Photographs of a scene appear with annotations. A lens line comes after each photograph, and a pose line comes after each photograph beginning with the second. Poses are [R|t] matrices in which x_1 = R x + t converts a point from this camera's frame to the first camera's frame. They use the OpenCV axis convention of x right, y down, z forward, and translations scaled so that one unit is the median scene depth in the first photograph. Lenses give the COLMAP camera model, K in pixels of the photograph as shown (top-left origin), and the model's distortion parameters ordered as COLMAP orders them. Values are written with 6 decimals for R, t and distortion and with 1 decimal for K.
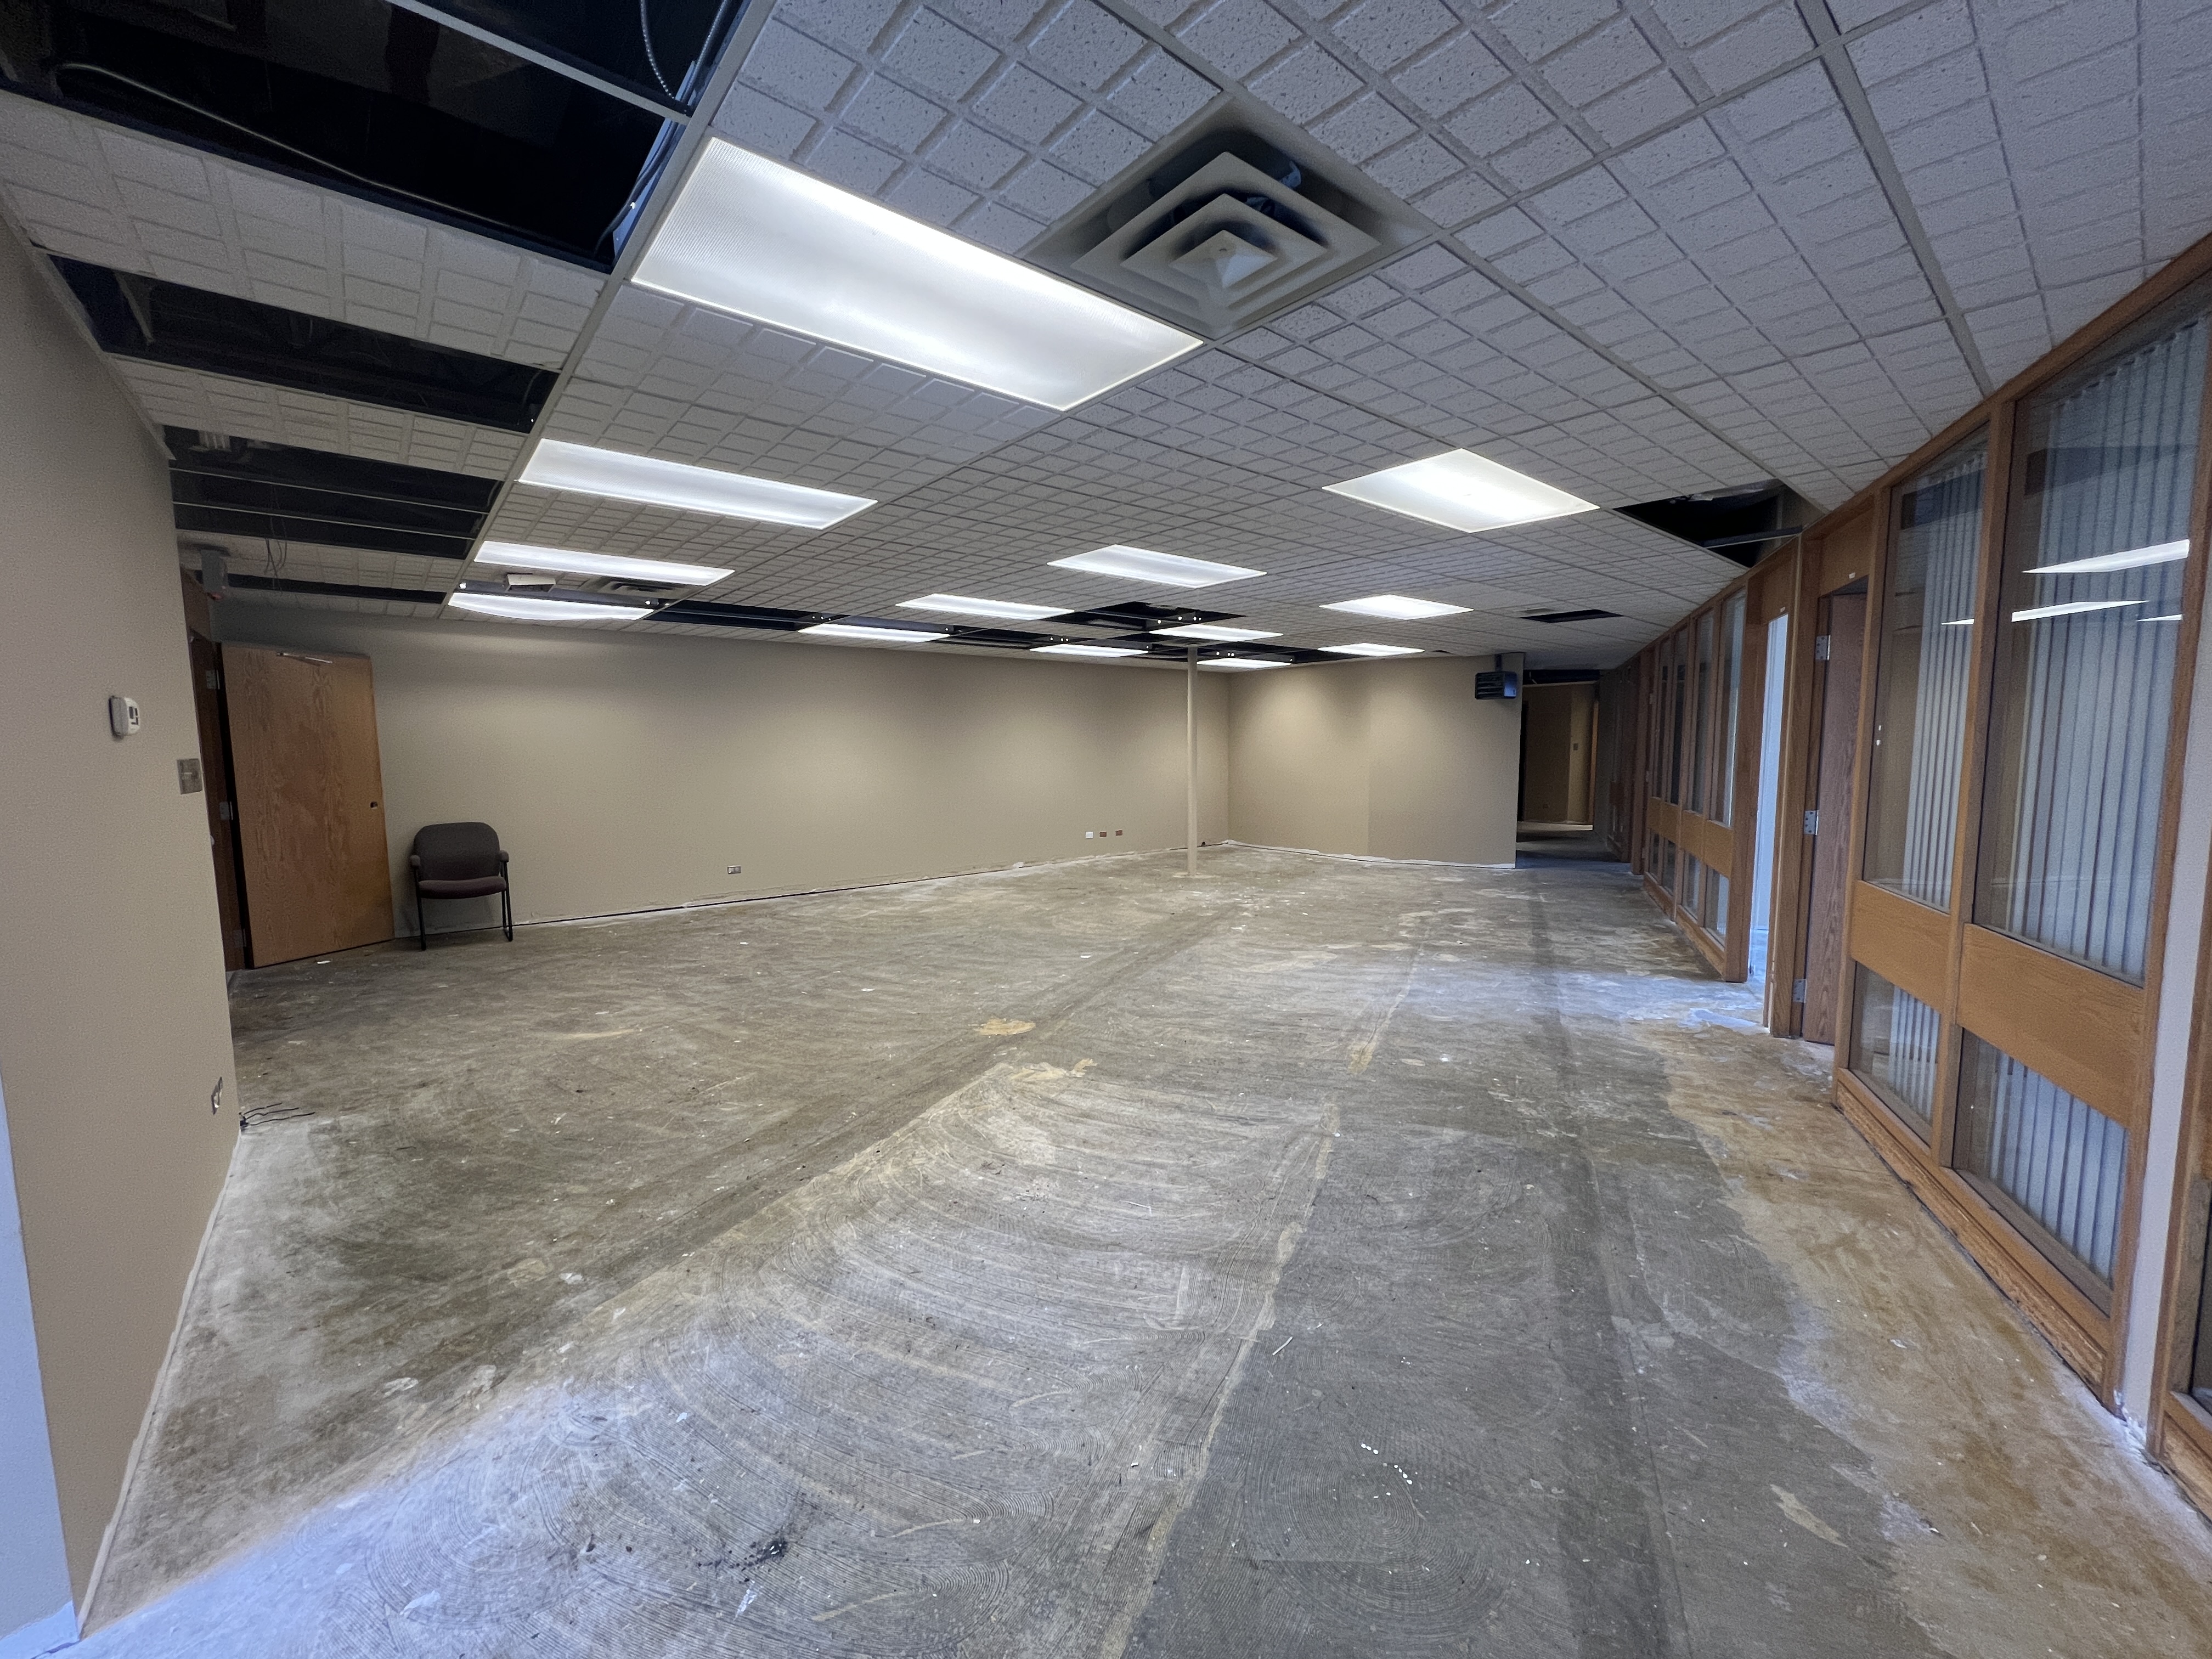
lens RADIAL K [[882.1, 0, 1110.5], [0, 882.1, 831.7], [0, 0, 1]] dist [-0.004637, 0.000530]
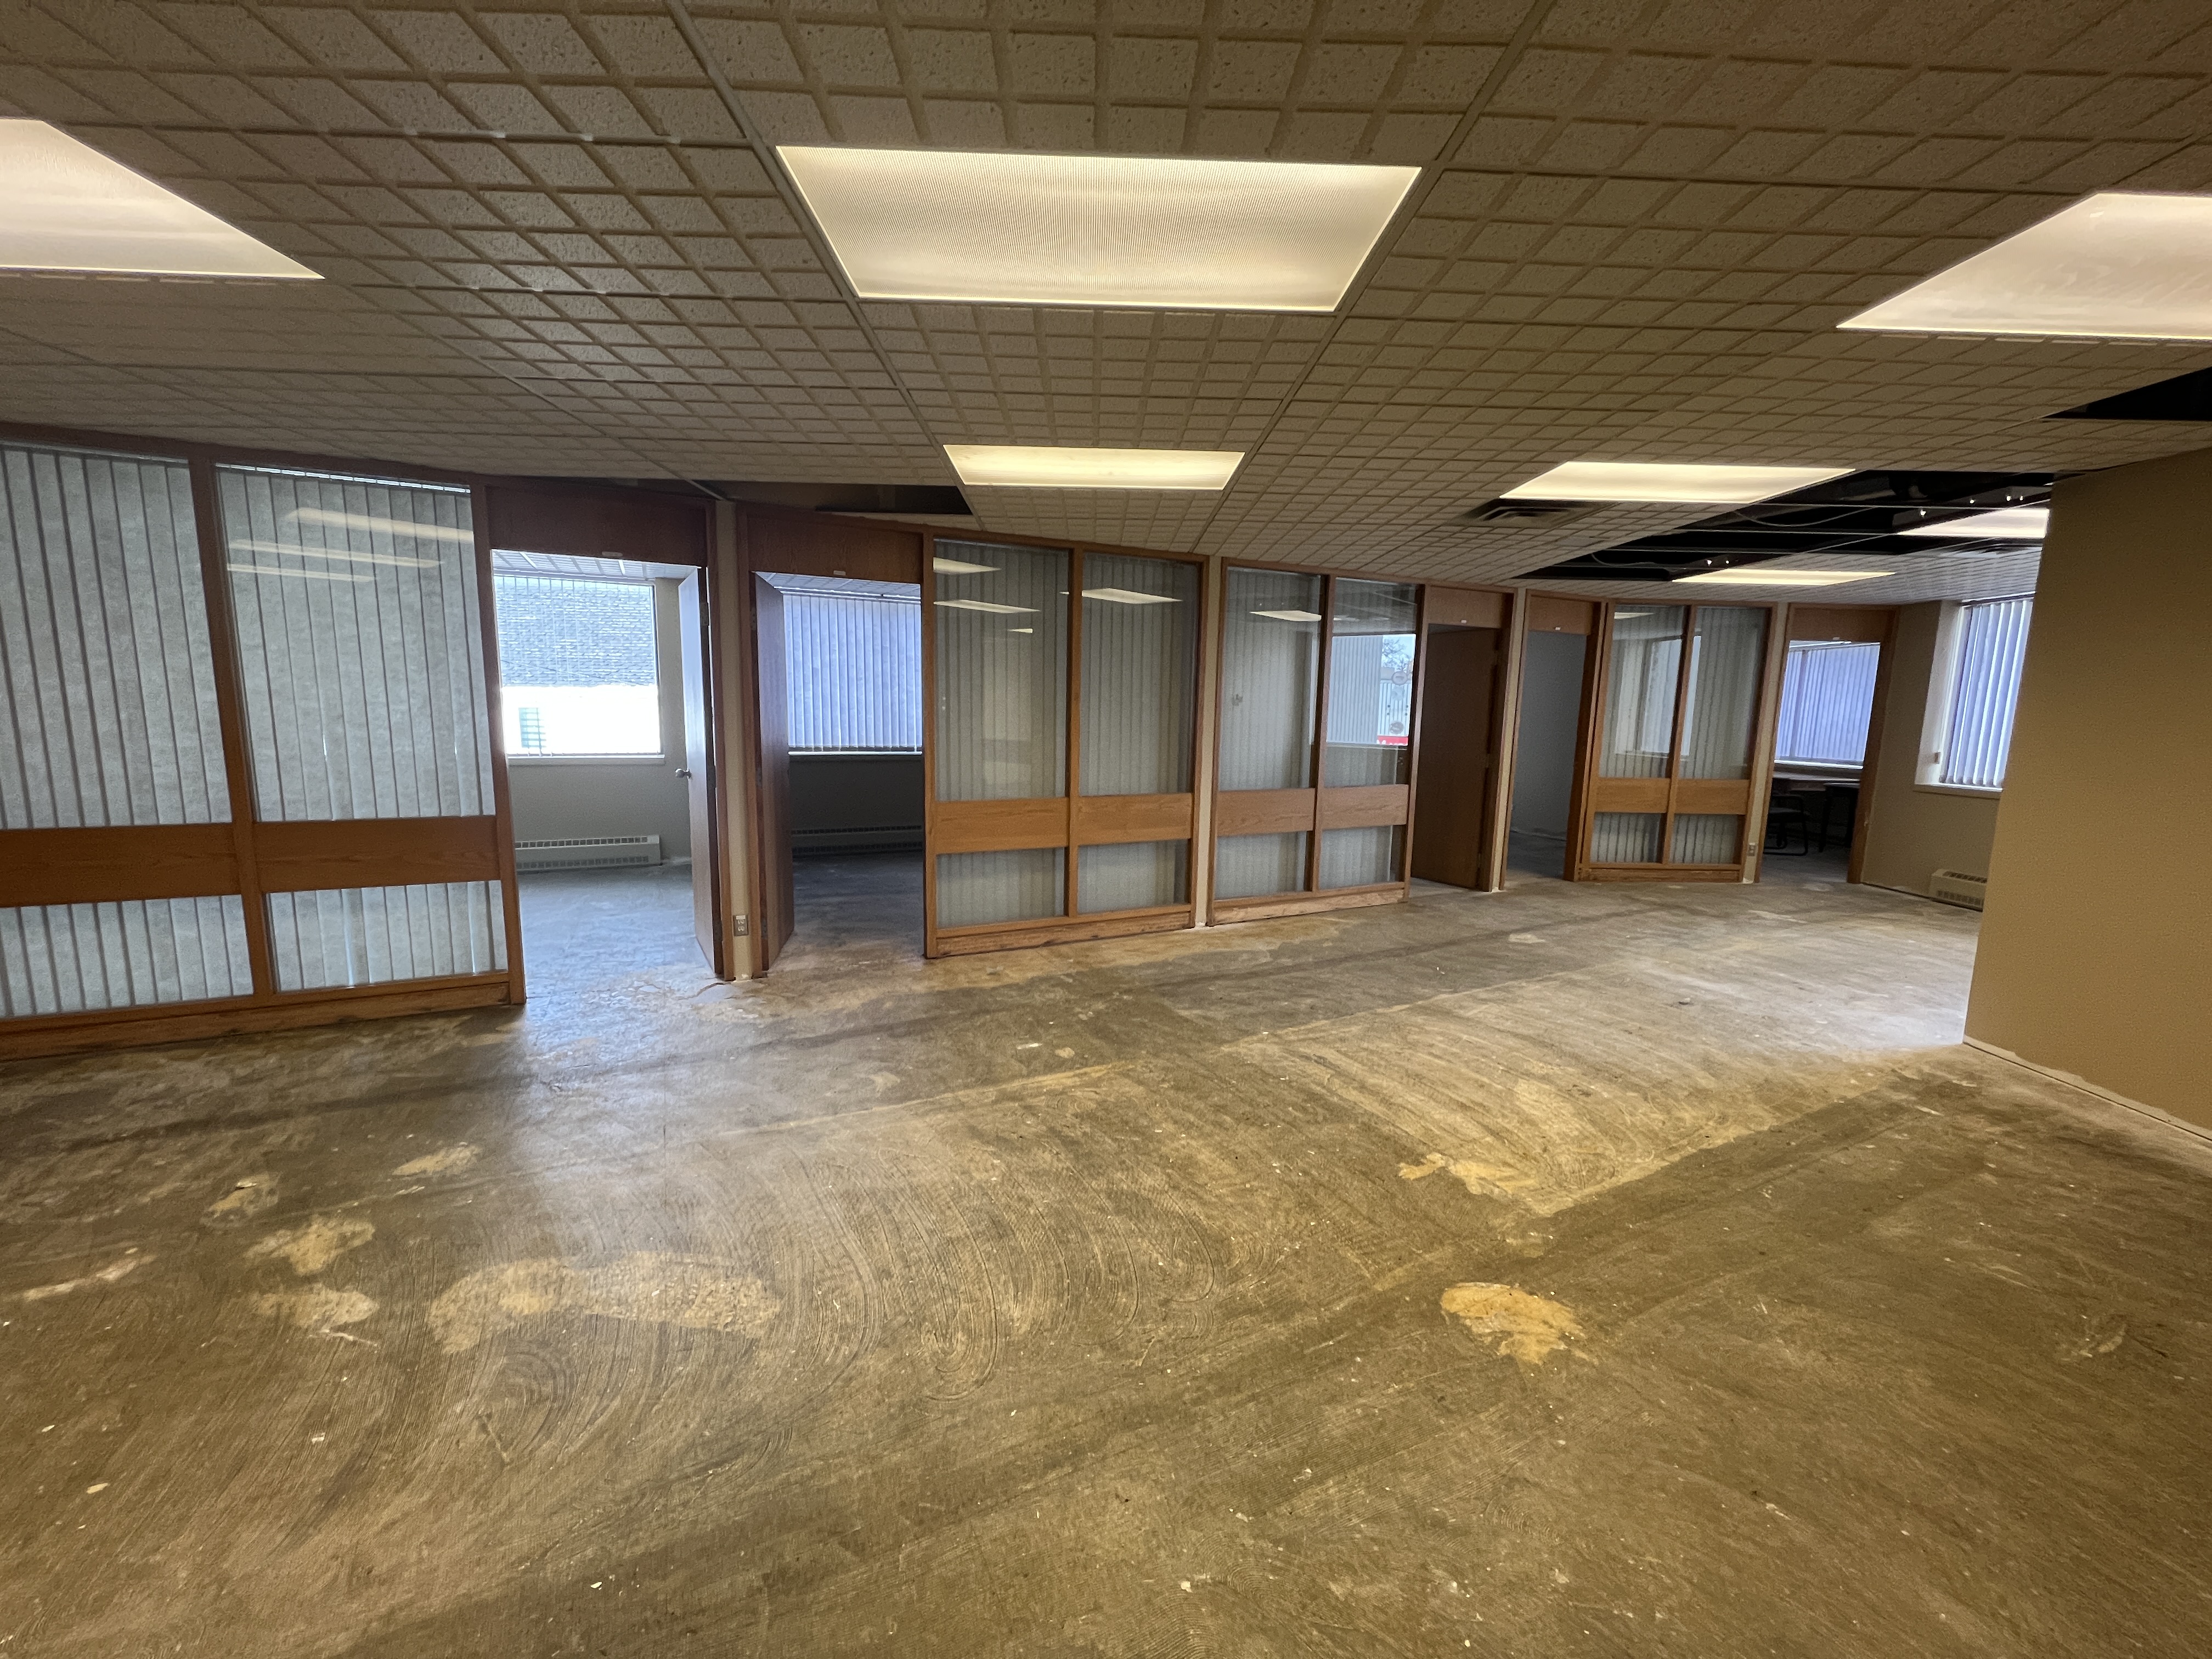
lens RADIAL K [[878.1, 0, 1107.8], [0, 878.1, 832.8], [0, 0, 1]] dist [-0.001956, 0.000430]
pose [[-0.778771, -0.097399, 0.619701, -0.295760], [0.047080, 0.976012, 0.212566, -0.194865], [-0.625539, 0.194716, -0.755504, 1.955871]]
